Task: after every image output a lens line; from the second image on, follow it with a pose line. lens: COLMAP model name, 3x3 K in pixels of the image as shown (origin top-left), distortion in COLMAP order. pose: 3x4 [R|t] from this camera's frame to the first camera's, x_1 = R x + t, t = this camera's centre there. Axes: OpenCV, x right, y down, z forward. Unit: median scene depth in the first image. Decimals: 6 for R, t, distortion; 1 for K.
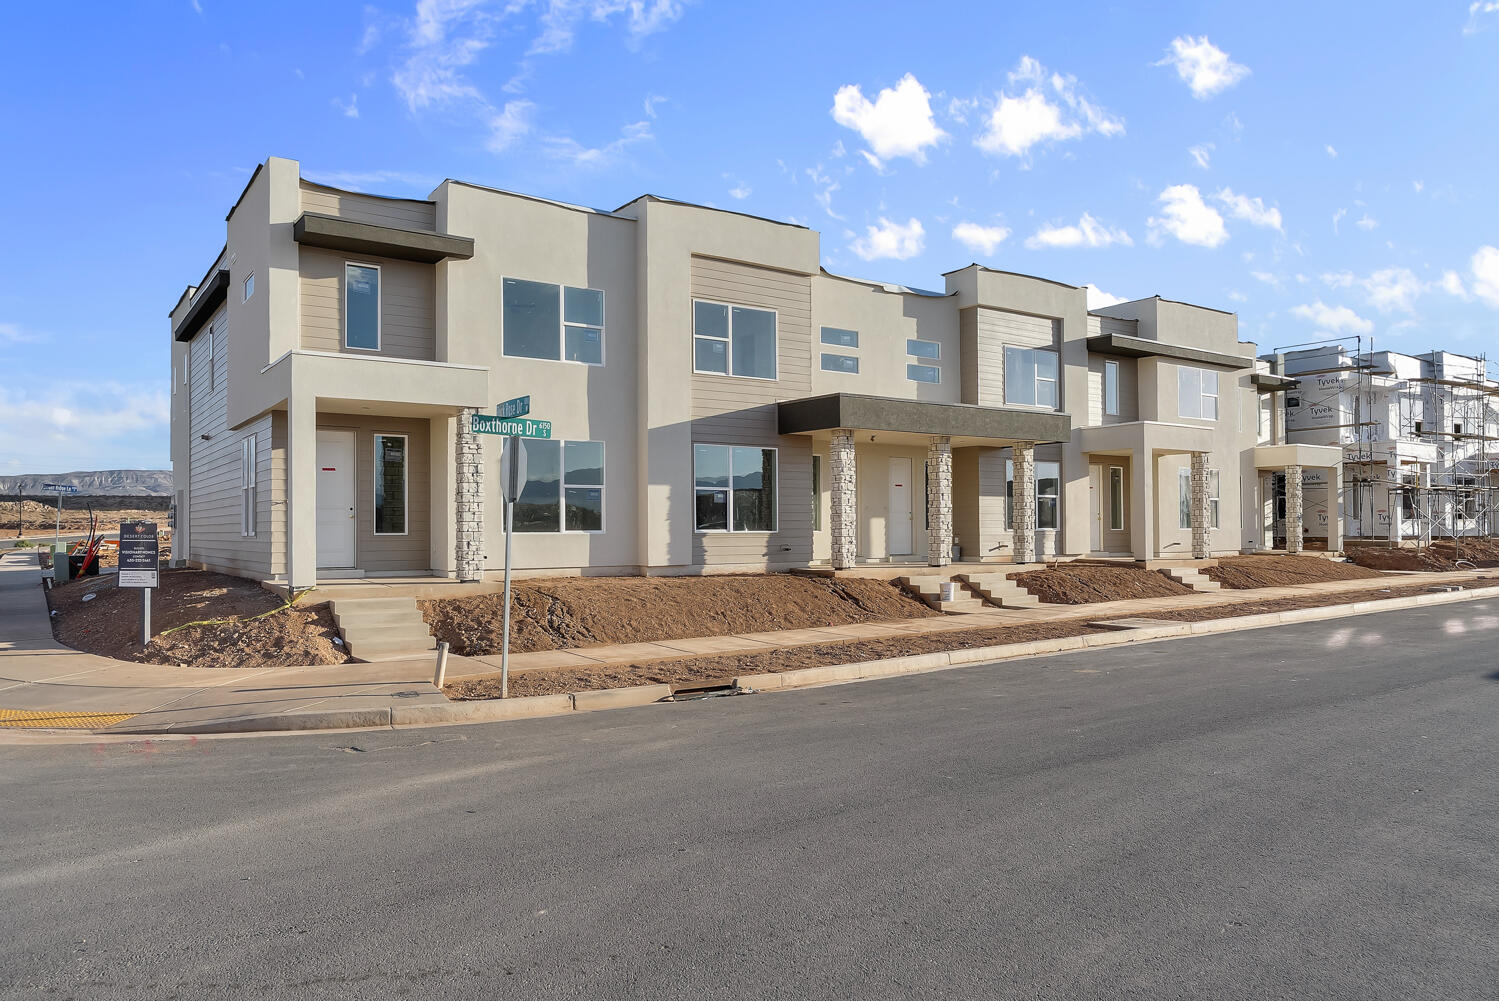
lens RADIAL K [[1003.3, 0, 749.5], [0, 1003.3, 500.5], [0, 0, 1]] dist [-0.000997, 0.000031]
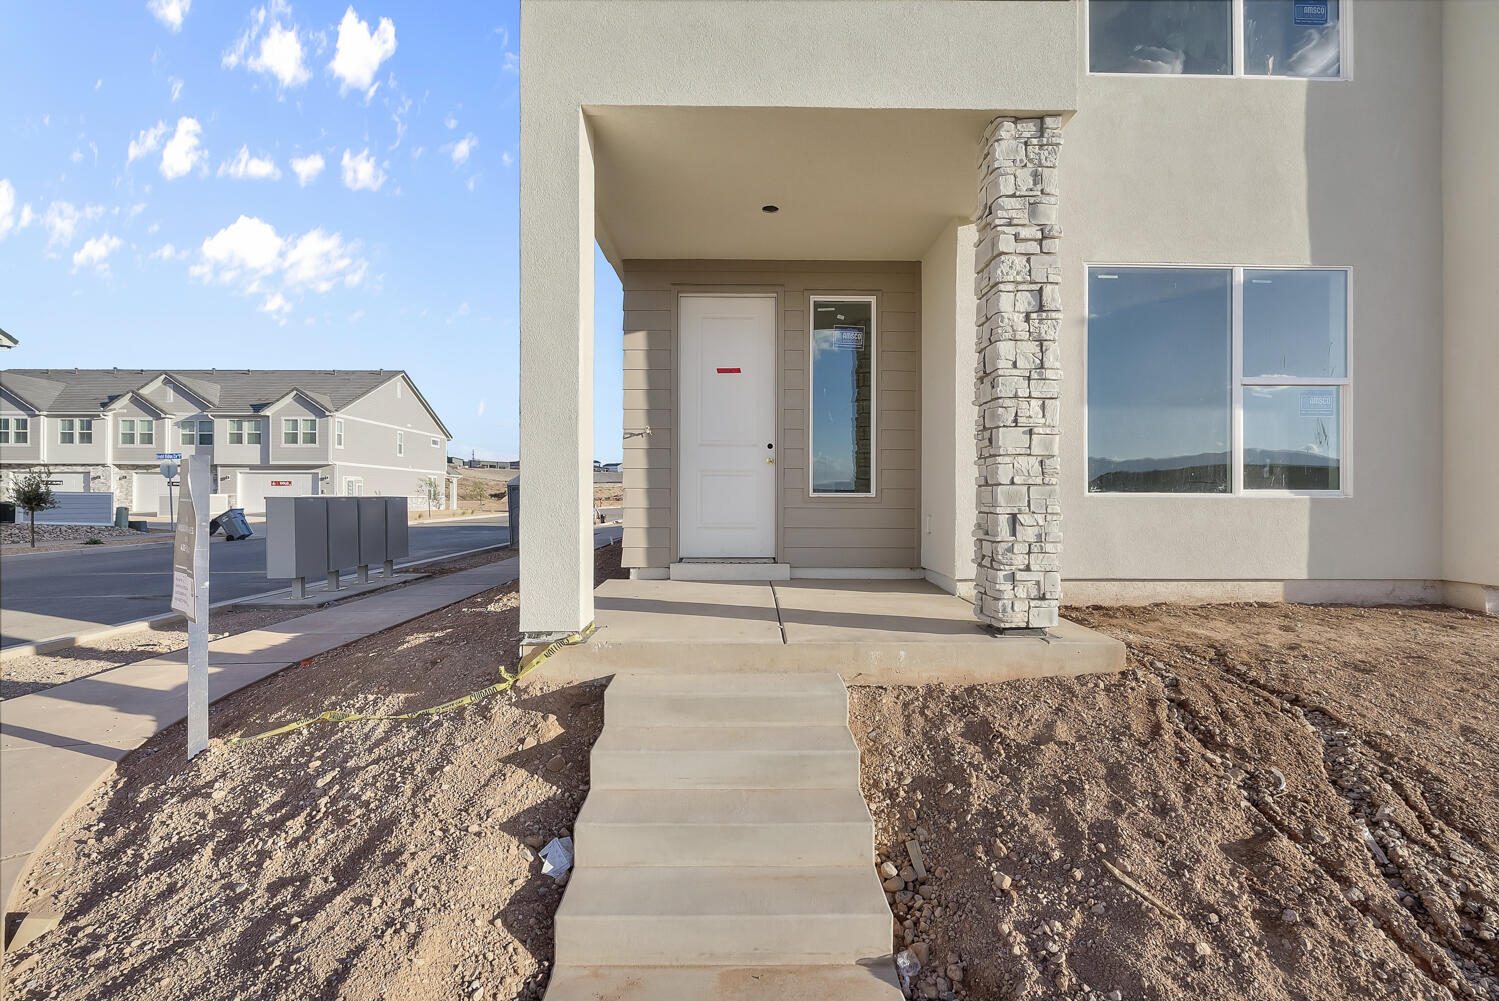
lens RADIAL K [[661.3, 0, 749.5], [0, 661.3, 500.5], [0, 0, 1]] dist [-0.003582, -0.000287]
pose [[0.820672, 0.011818, -0.571278, -0.224978], [0.006017, 0.999552, 0.029321, 0.028883], [0.571368, -0.027501, 0.820233, 0.762894]]
